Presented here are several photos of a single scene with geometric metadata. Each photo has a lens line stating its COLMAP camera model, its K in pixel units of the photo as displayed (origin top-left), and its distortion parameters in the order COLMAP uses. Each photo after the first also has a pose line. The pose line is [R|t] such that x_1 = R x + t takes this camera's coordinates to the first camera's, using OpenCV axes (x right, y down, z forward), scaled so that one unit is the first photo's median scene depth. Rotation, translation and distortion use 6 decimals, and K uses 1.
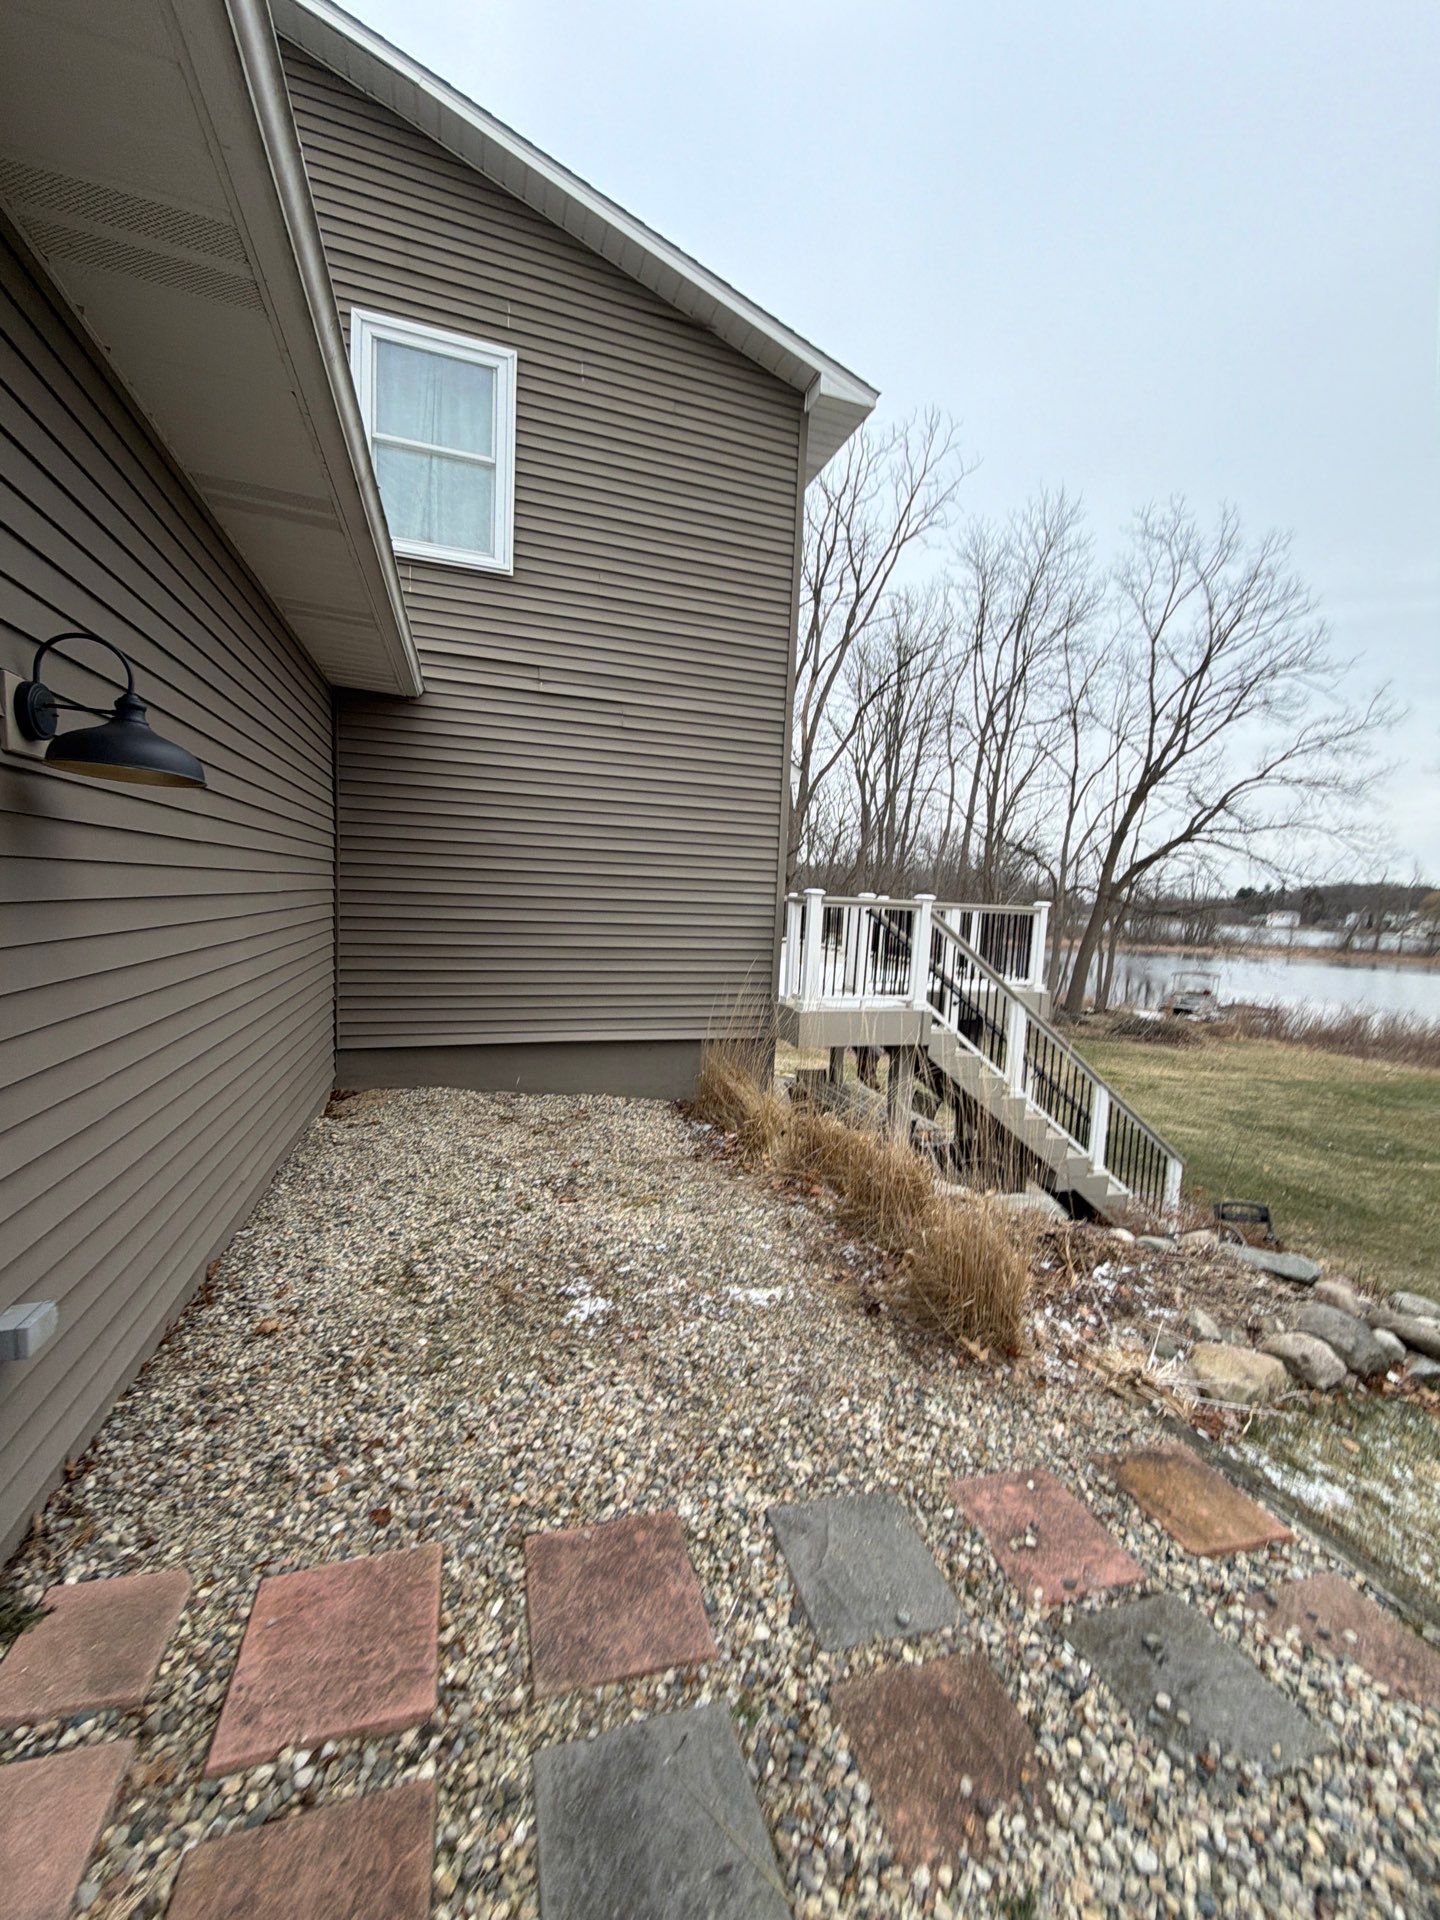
lens RADIAL K [[755.9, 0, 720.8], [0, 755.9, 953.5], [0, 0, 1]] dist [-0.000900, 0.000127]
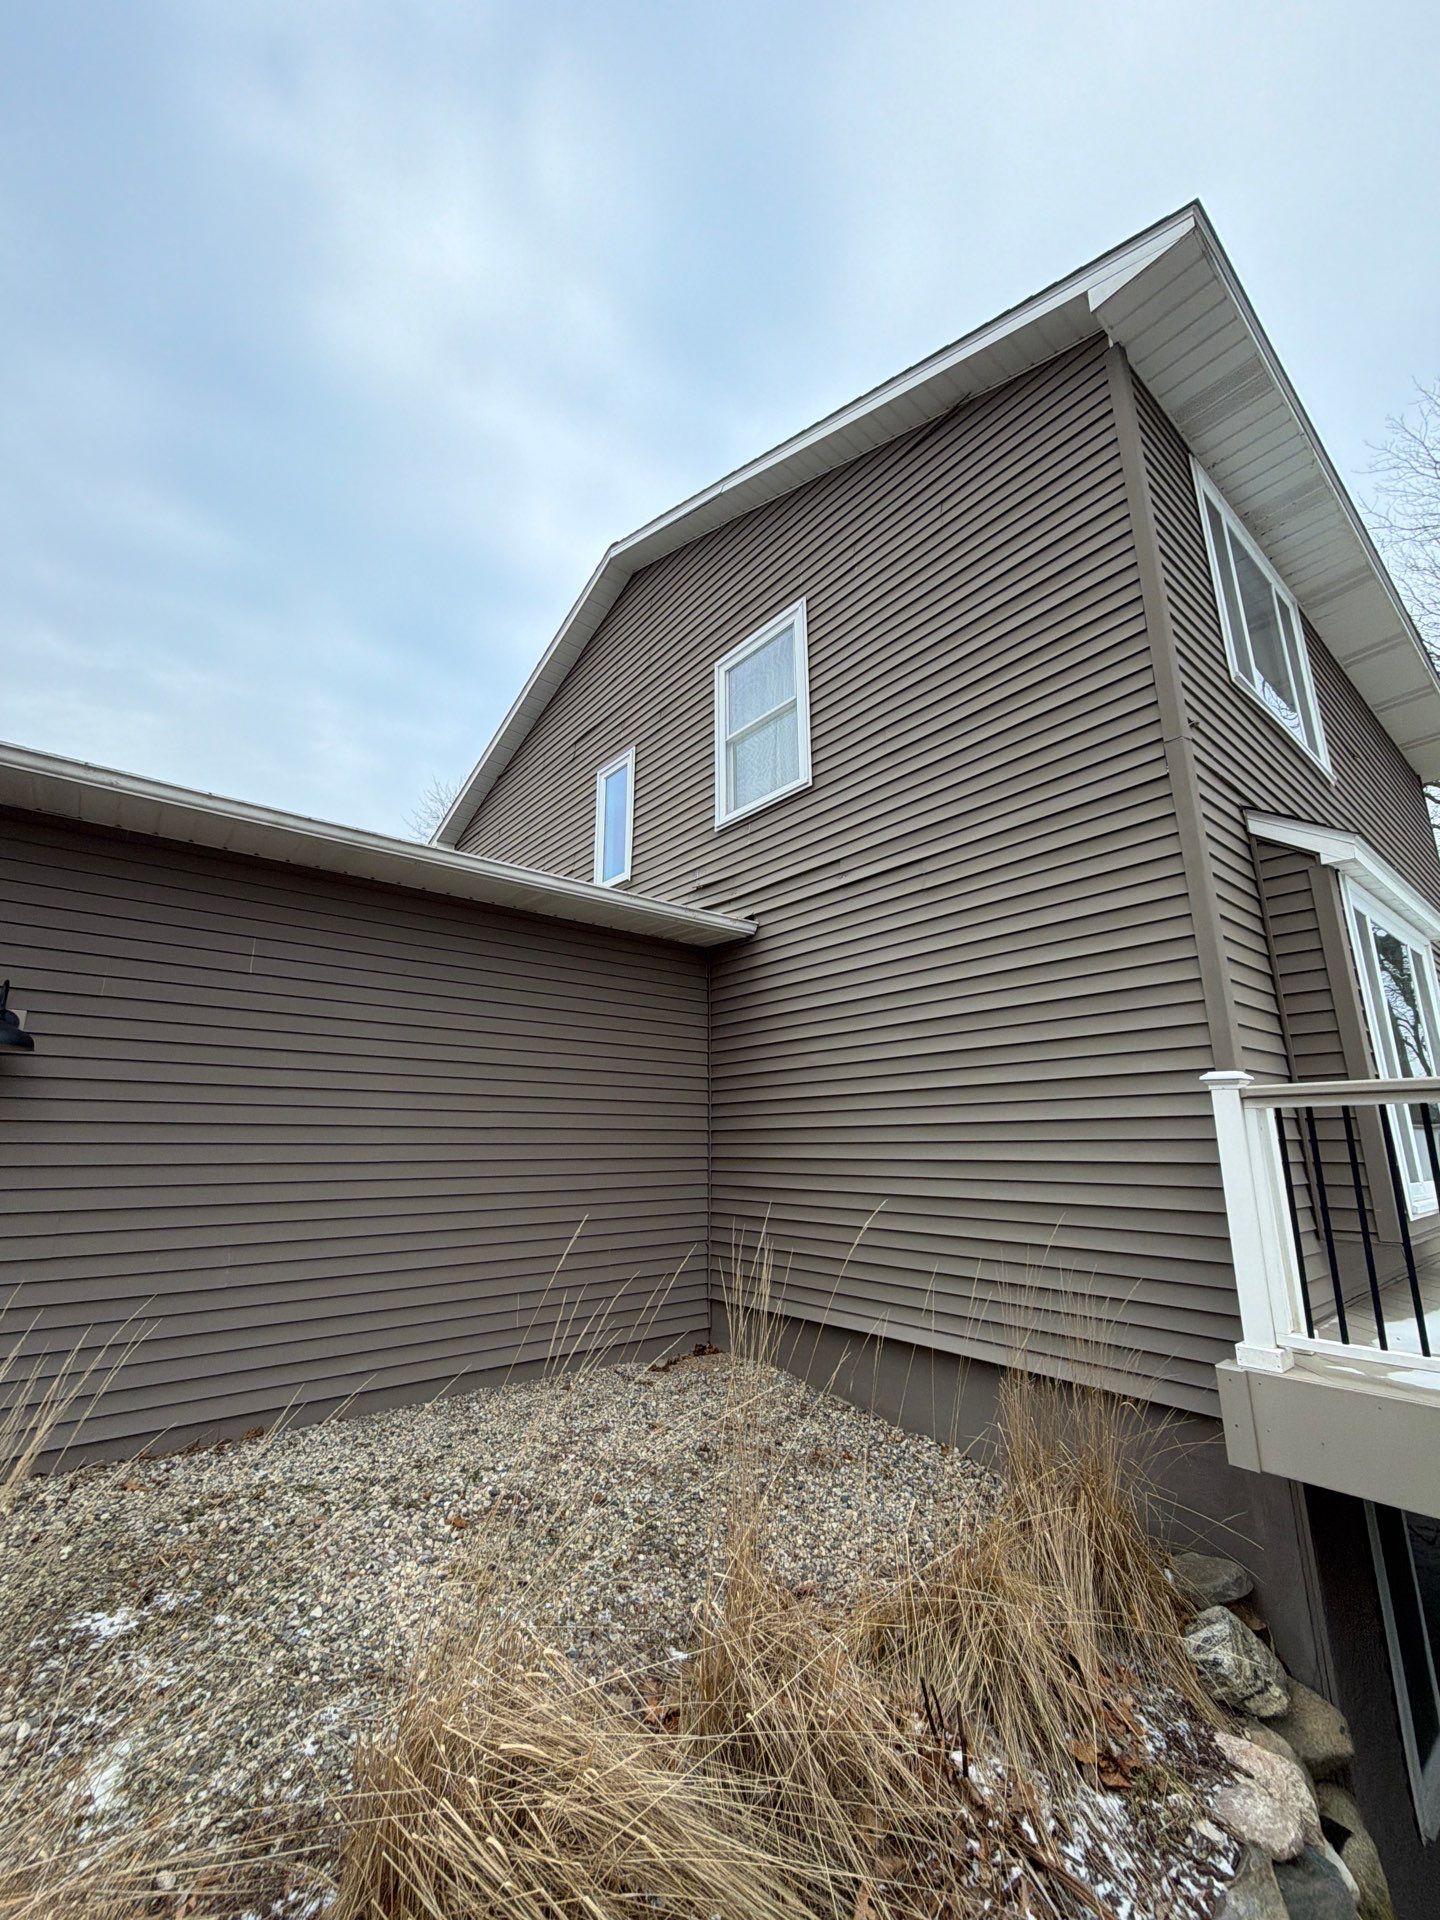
lens RADIAL K [[755.9, 0, 731.4], [0, 755.9, 964.1], [0, 0, 1]] dist [-0.000900, 0.000127]
pose [[0.369122, -0.266579, -0.890328, 0.446947], [-0.057348, 0.949621, -0.308108, 0.013174], [0.927610, 0.164788, 0.335238, 0.584576]]
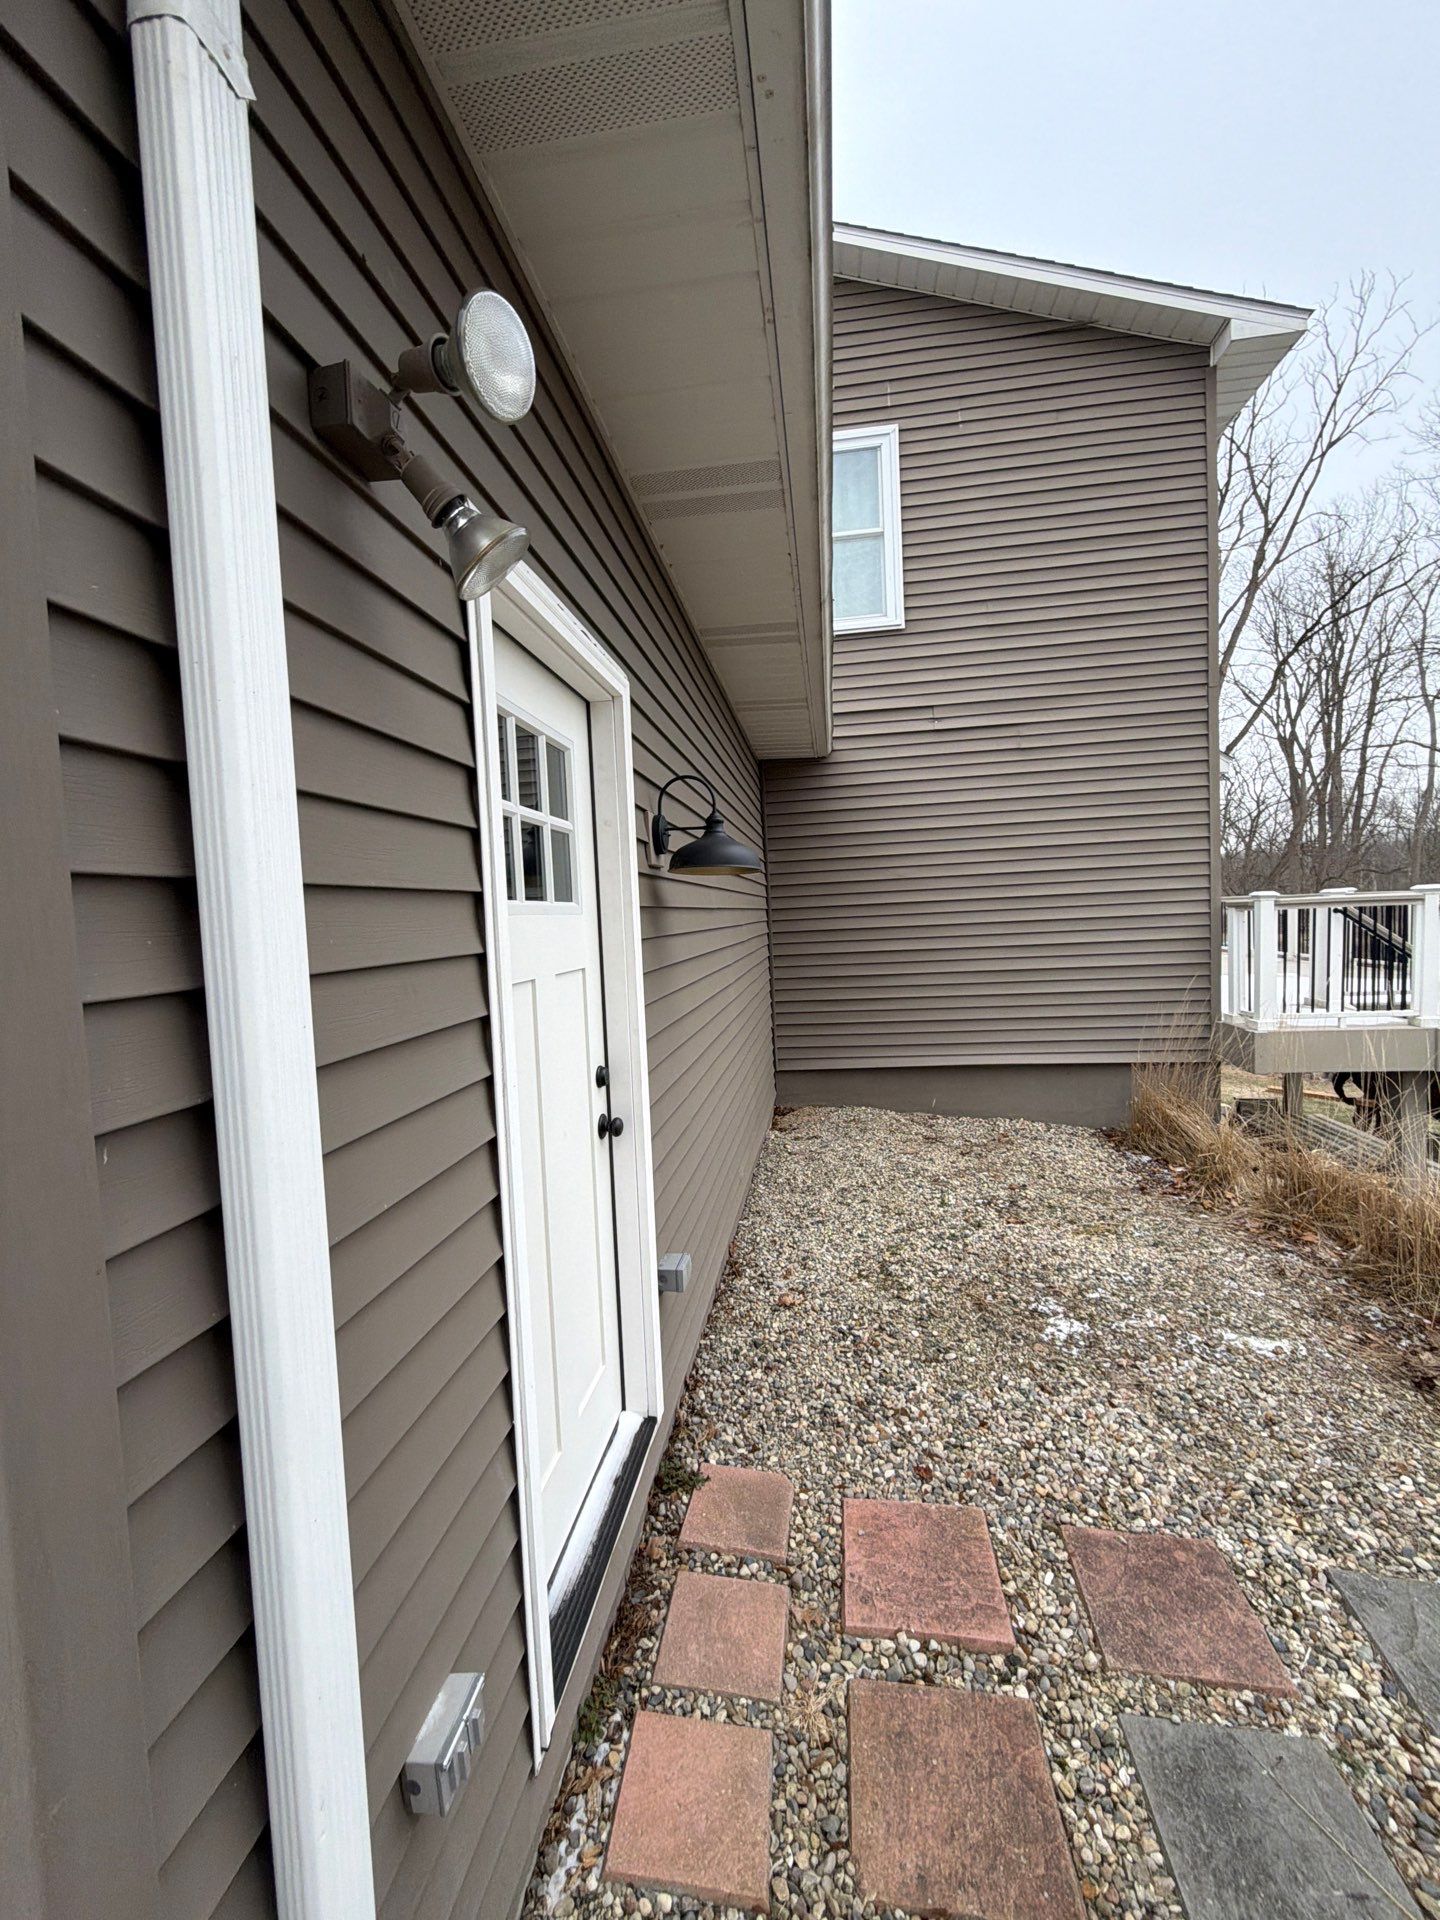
lens RADIAL K [[755.9, 0, 726.2], [0, 755.9, 955.2], [0, 0, 1]] dist [-0.000900, 0.000127]
pose [[0.892643, -0.059376, -0.446838, -0.046782], [0.047961, 0.998170, -0.036825, -0.009632], [0.448207, 0.011440, 0.893857, -0.061344]]
